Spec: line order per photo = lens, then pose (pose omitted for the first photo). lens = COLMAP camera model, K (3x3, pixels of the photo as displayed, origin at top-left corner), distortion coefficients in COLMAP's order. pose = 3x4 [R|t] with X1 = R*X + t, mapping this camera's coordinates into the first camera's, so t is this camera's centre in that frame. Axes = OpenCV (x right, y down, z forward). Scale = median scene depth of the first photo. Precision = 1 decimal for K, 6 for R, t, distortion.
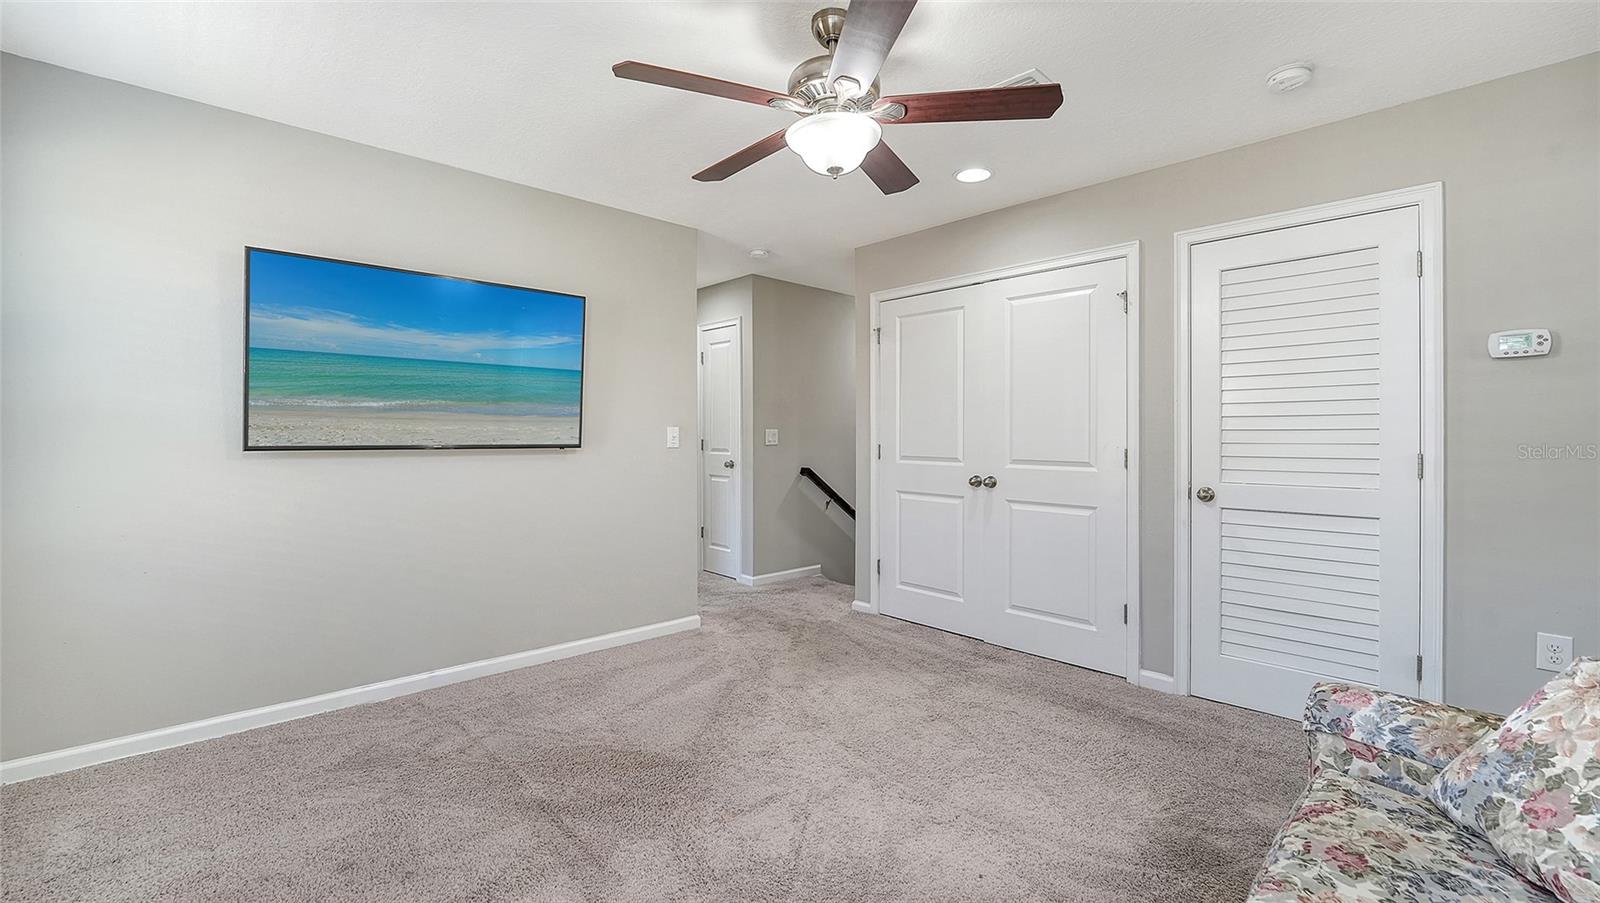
lens RADIAL K [[677.9, 0, 794.0], [0, 677.9, 428.7], [0, 0, 1]] dist [-0.004443, -0.000101]
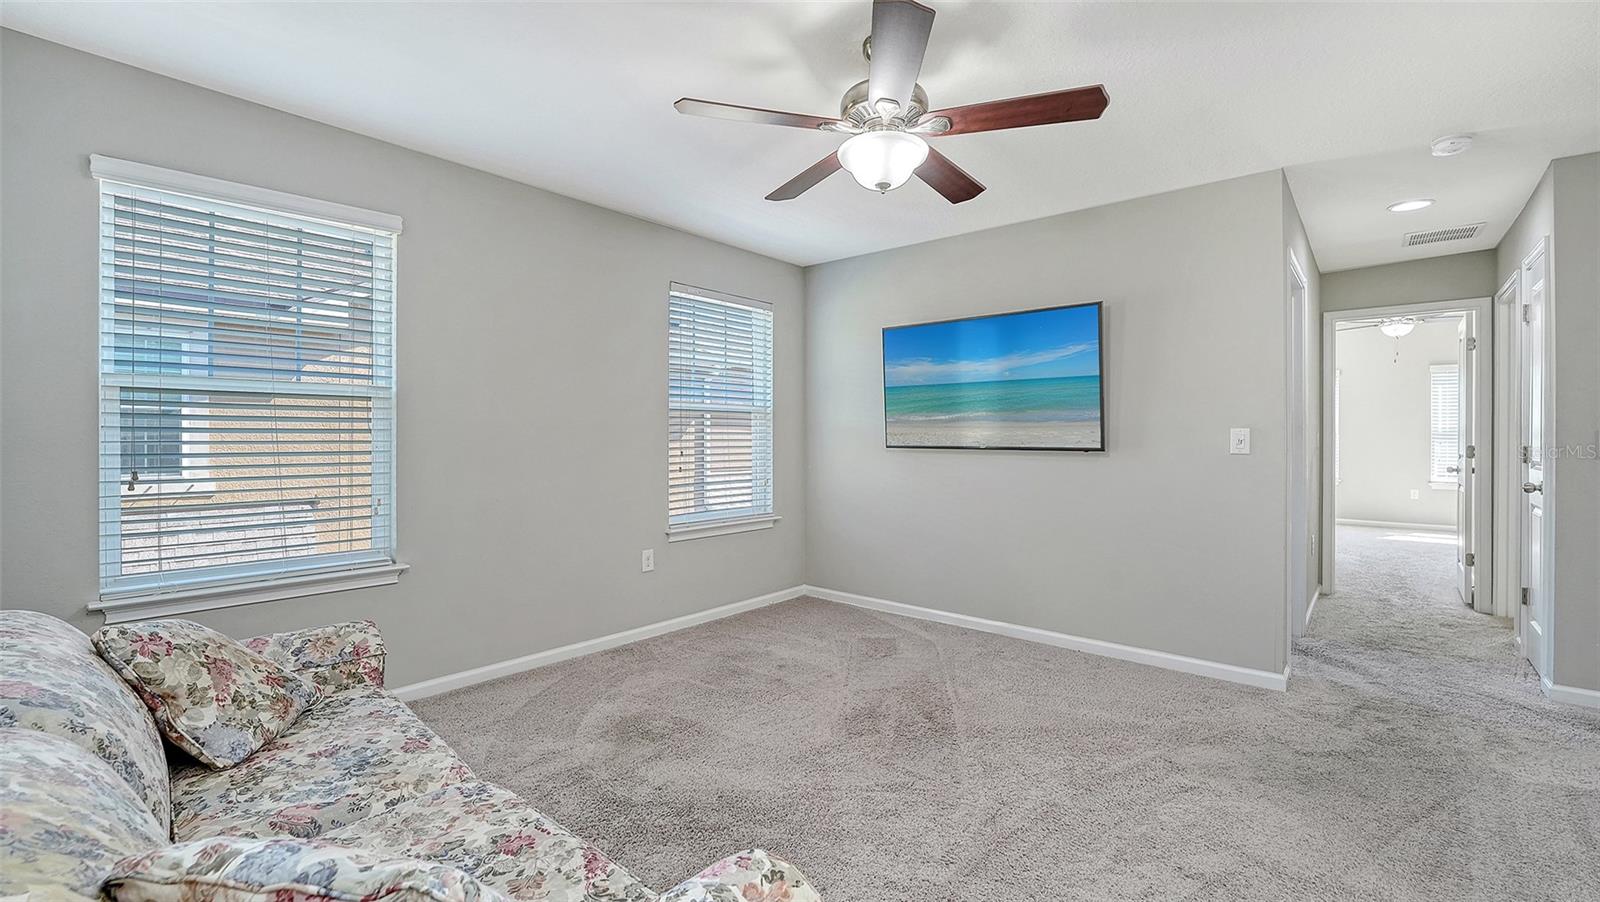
lens RADIAL K [[677.9, 0, 806.1], [0, 677.9, 443.4], [0, 0, 1]] dist [-0.004443, -0.000101]
pose [[0.107615, 0.007232, -0.994166, 0.707424], [0.010505, 0.999909, 0.008411, 0.003727], [0.994137, -0.011349, 0.107529, 0.497615]]
